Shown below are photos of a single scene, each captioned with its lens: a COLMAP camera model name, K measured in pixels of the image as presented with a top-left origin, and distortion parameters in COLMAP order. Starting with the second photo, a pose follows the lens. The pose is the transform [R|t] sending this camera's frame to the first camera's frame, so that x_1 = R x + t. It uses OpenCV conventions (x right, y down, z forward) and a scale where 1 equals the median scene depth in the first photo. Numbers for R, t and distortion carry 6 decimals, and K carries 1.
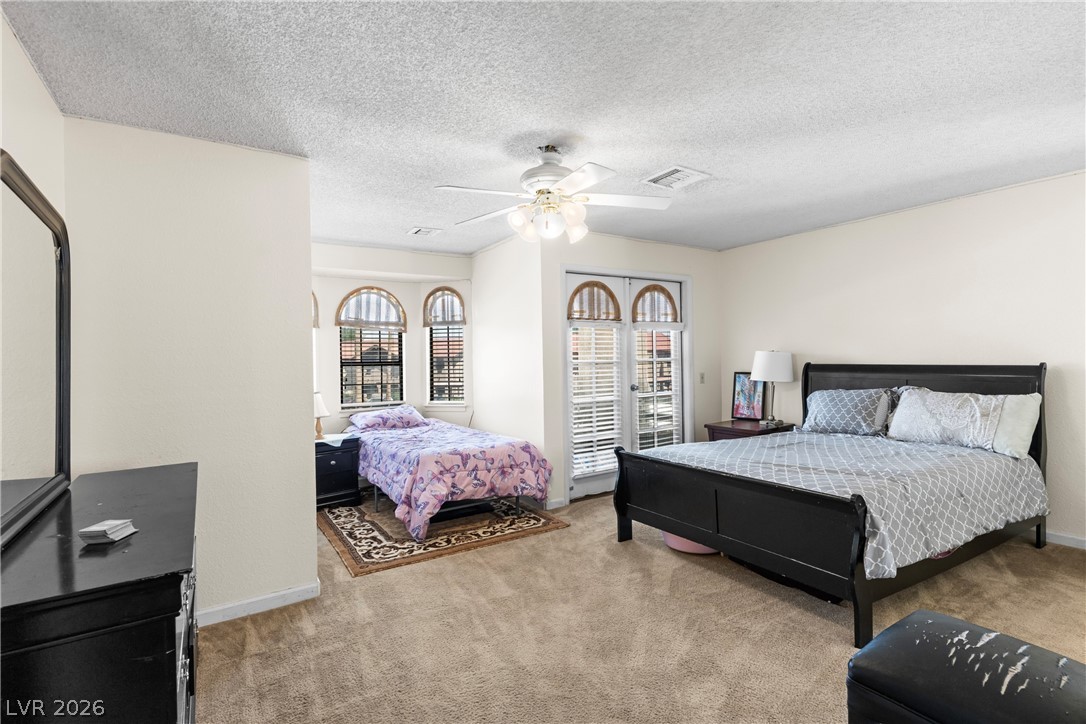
lens RADIAL K [[510.1, 0, 543.0], [0, 510.1, 362.0], [0, 0, 1]] dist [-0.000404, 0.000159]
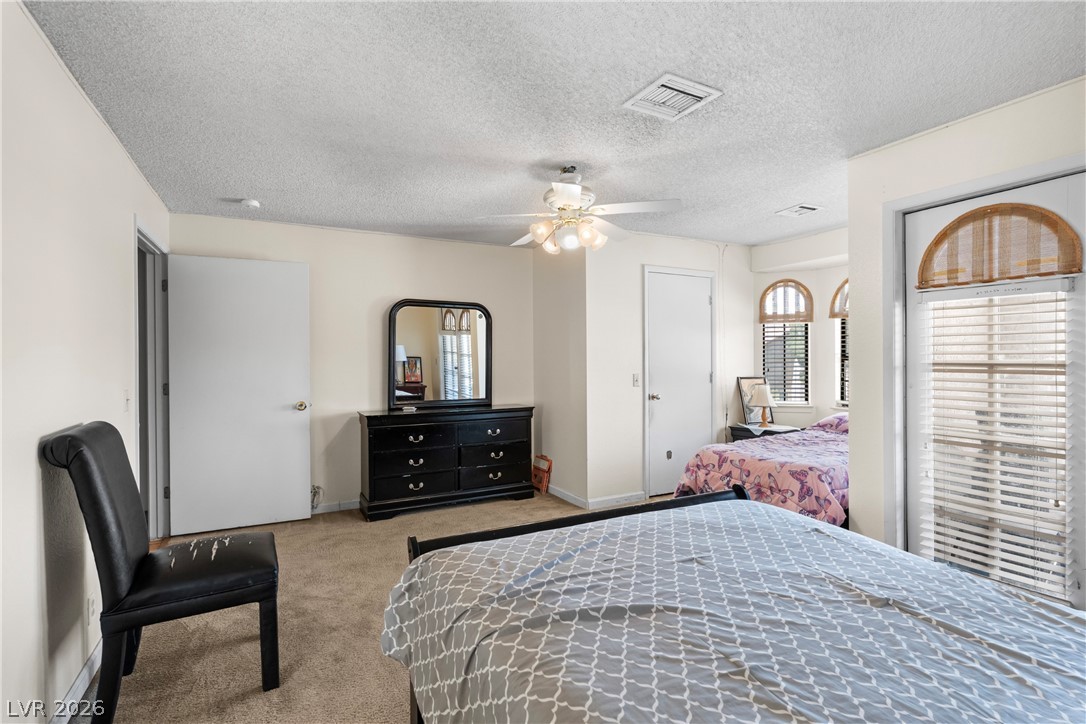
lens RADIAL K [[510.1, 0, 543.0], [0, 510.1, 362.0], [0, 0, 1]] dist [-0.000404, 0.000159]
pose [[-0.085664, 0.029669, -0.995882, 0.771268], [0.001027, 0.999559, 0.029691, -0.021173], [0.996324, 0.001521, -0.085656, 0.709077]]
